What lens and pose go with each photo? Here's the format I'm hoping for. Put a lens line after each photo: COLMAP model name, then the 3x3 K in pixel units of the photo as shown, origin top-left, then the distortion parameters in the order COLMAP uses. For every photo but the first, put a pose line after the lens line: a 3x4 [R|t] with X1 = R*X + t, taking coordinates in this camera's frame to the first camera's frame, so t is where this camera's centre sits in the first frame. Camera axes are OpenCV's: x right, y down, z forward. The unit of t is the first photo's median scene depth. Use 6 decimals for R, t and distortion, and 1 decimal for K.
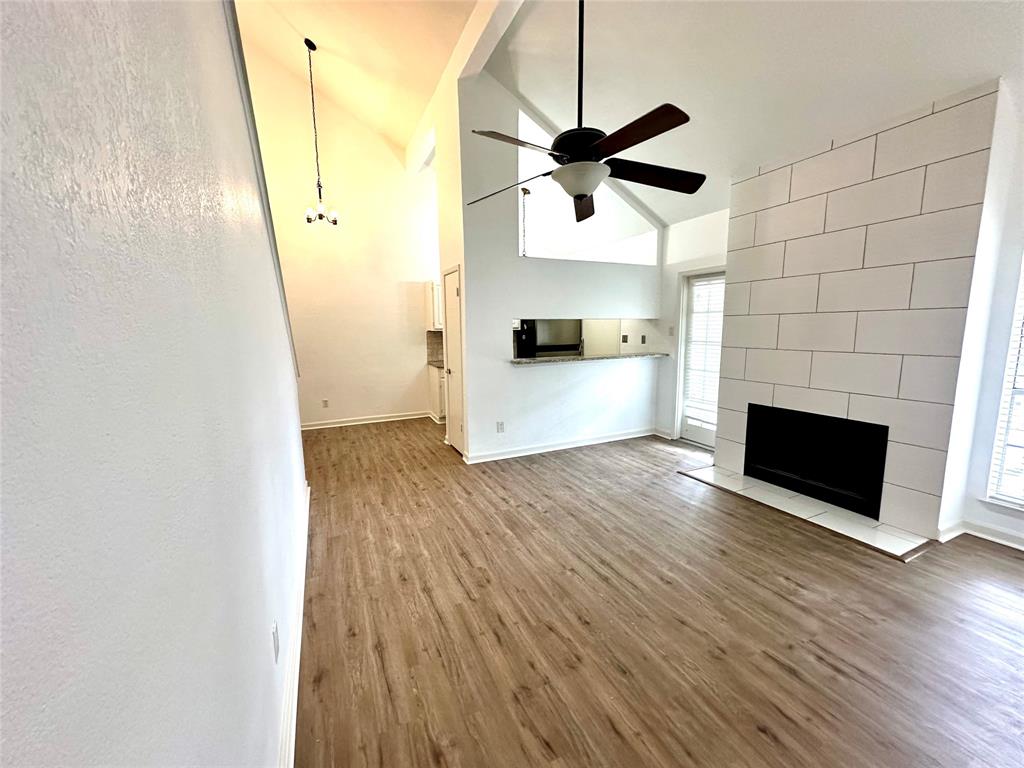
lens RADIAL K [[407.8, 0, 512.0], [0, 407.8, 384.0], [0, 0, 1]] dist [0.000461, -0.000037]
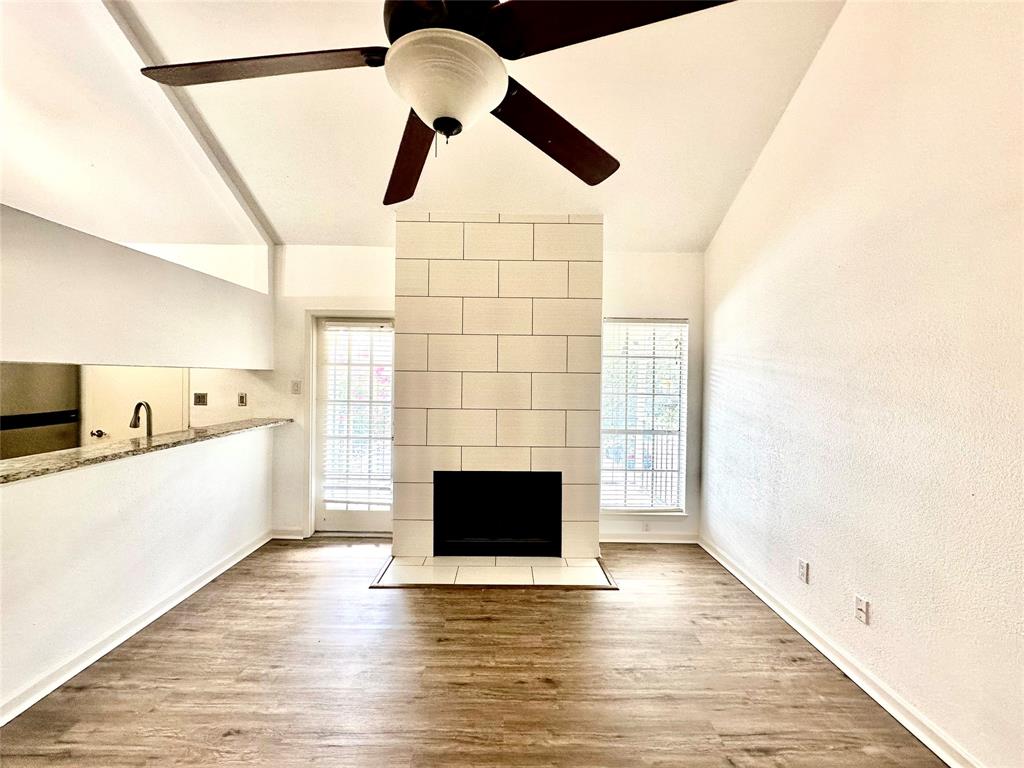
lens RADIAL K [[407.8, 0, 512.0], [0, 407.8, 384.0], [0, 0, 1]] dist [0.000461, -0.000037]
pose [[0.416892, 0.001164, 0.908955, -0.158297], [0.108885, 0.992734, -0.051211, -0.084086], [-0.902411, 0.120321, 0.413736, 0.518015]]
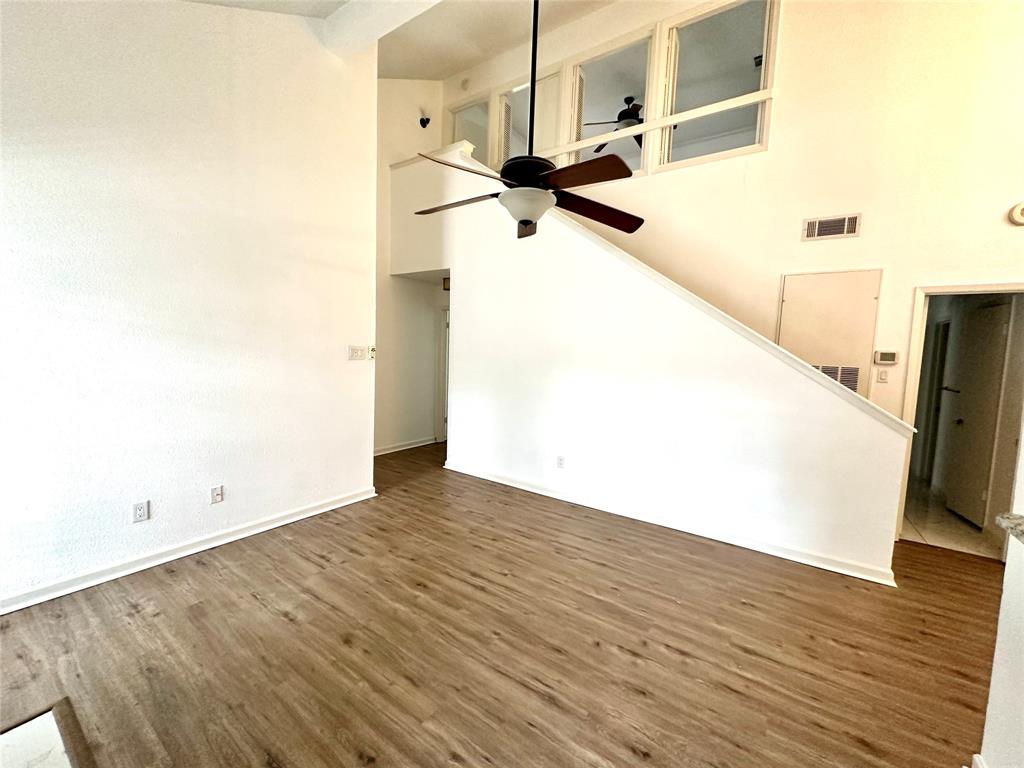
lens RADIAL K [[407.8, 0, 512.0], [0, 407.8, 384.0], [0, 0, 1]] dist [0.000461, -0.000037]
pose [[-0.860574, 0.018155, -0.509002, 0.480673], [-0.099809, 0.973977, 0.203488, -0.185241], [0.499450, 0.225919, -0.836367, 1.284412]]
